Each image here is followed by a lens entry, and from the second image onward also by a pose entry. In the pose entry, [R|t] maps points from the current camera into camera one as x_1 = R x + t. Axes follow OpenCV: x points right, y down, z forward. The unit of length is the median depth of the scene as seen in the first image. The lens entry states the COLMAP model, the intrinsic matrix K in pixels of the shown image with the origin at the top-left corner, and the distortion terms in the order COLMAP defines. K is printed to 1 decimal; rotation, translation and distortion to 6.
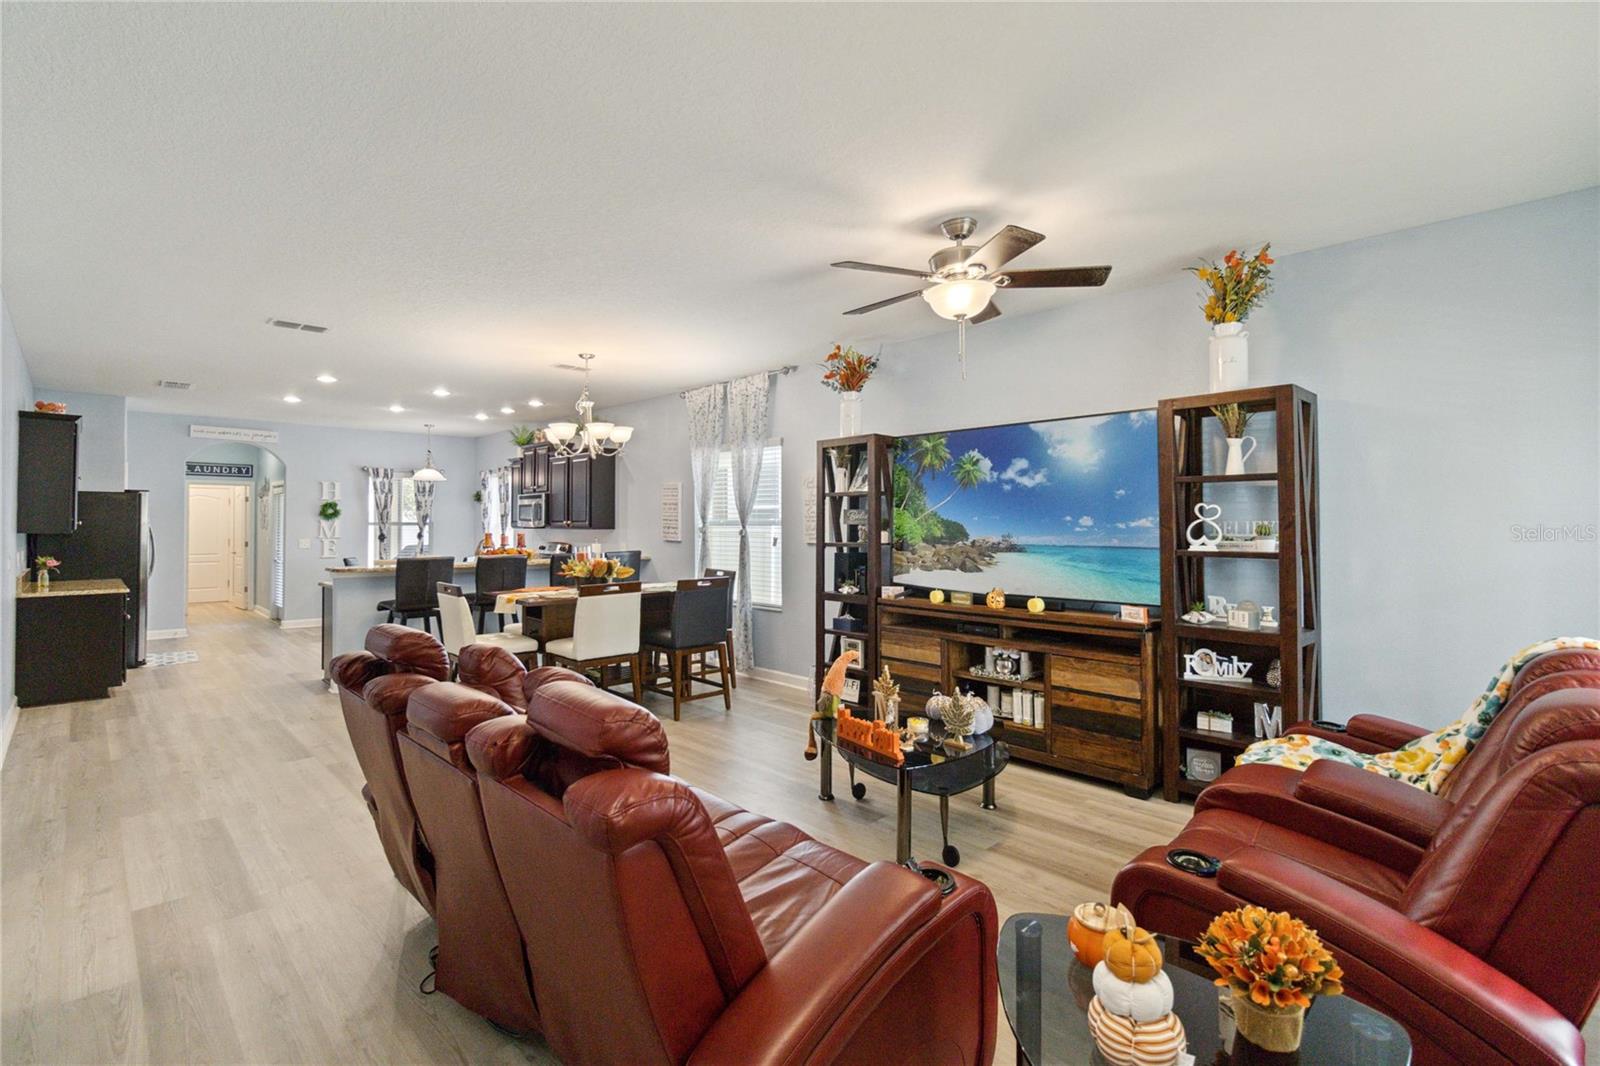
lens RADIAL K [[728.6, 0, 798.6], [0, 728.6, 503.1], [0, 0, 1]] dist [-0.004469, -0.000157]
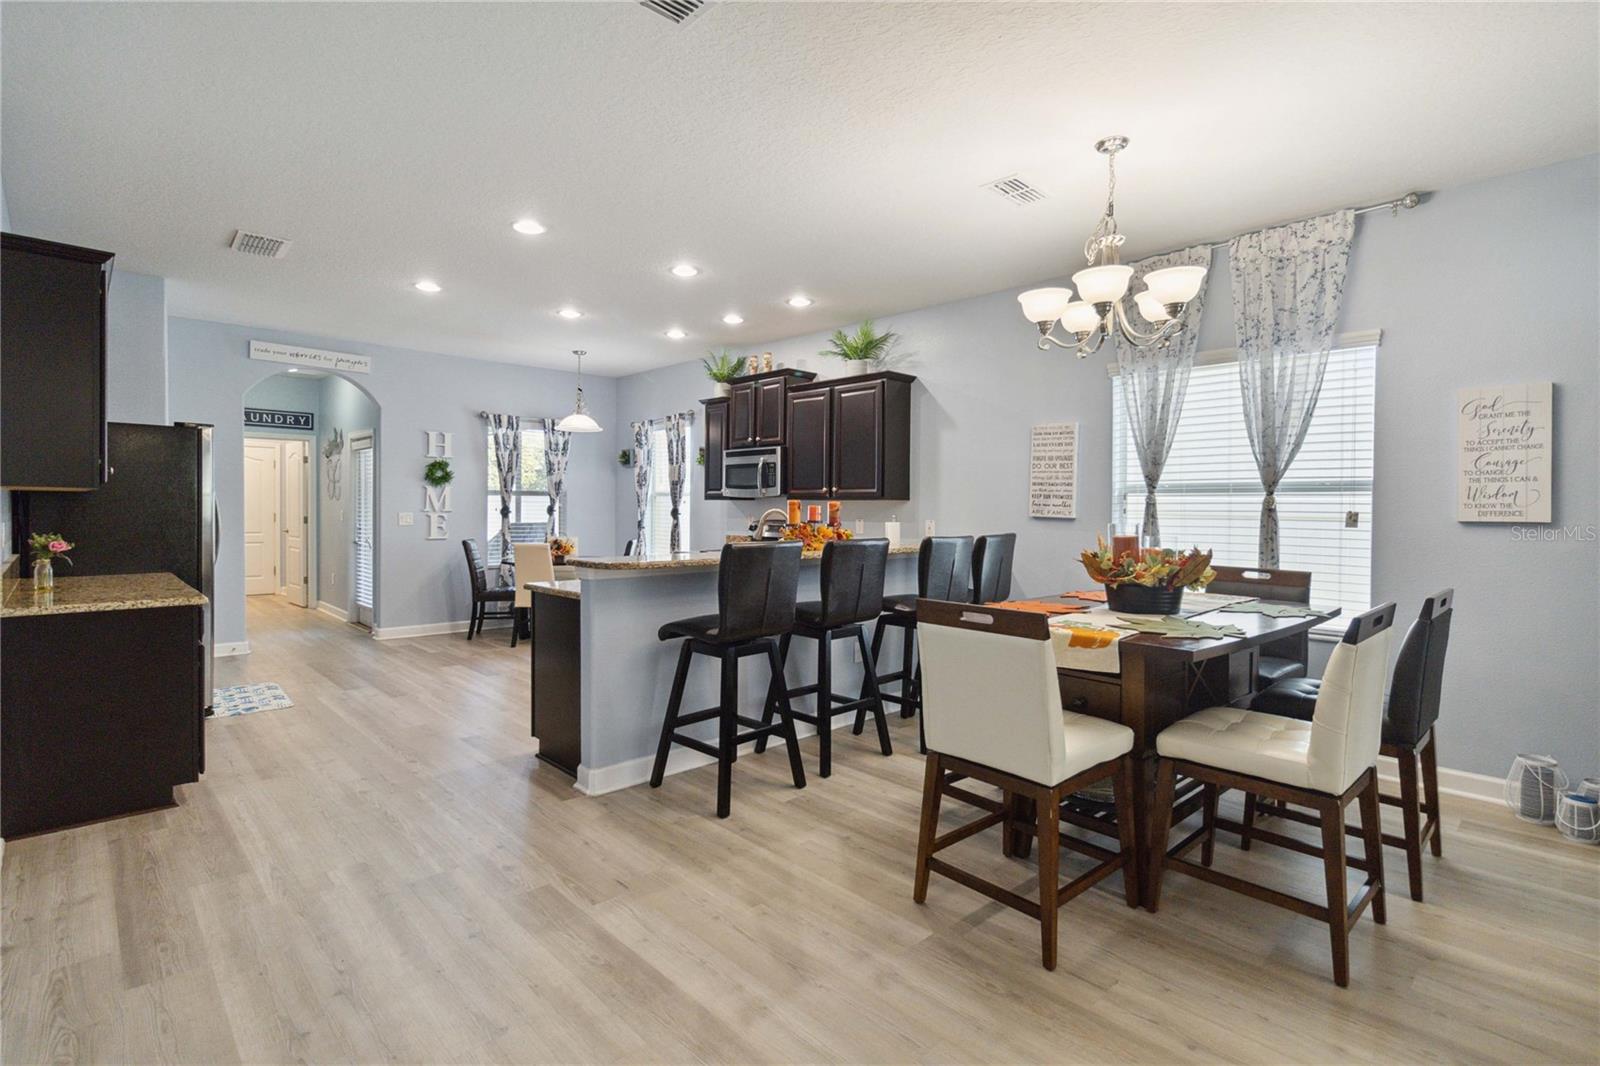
lens RADIAL K [[754.6, 0, 795.4], [0, 754.6, 511.3], [0, 0, 1]] dist [-0.001478, -0.000035]
pose [[0.999870, 0.010044, -0.012623, -0.448641], [-0.009622, 0.999407, 0.033066, 0.031265], [0.012948, -0.032941, 0.999373, 0.422901]]
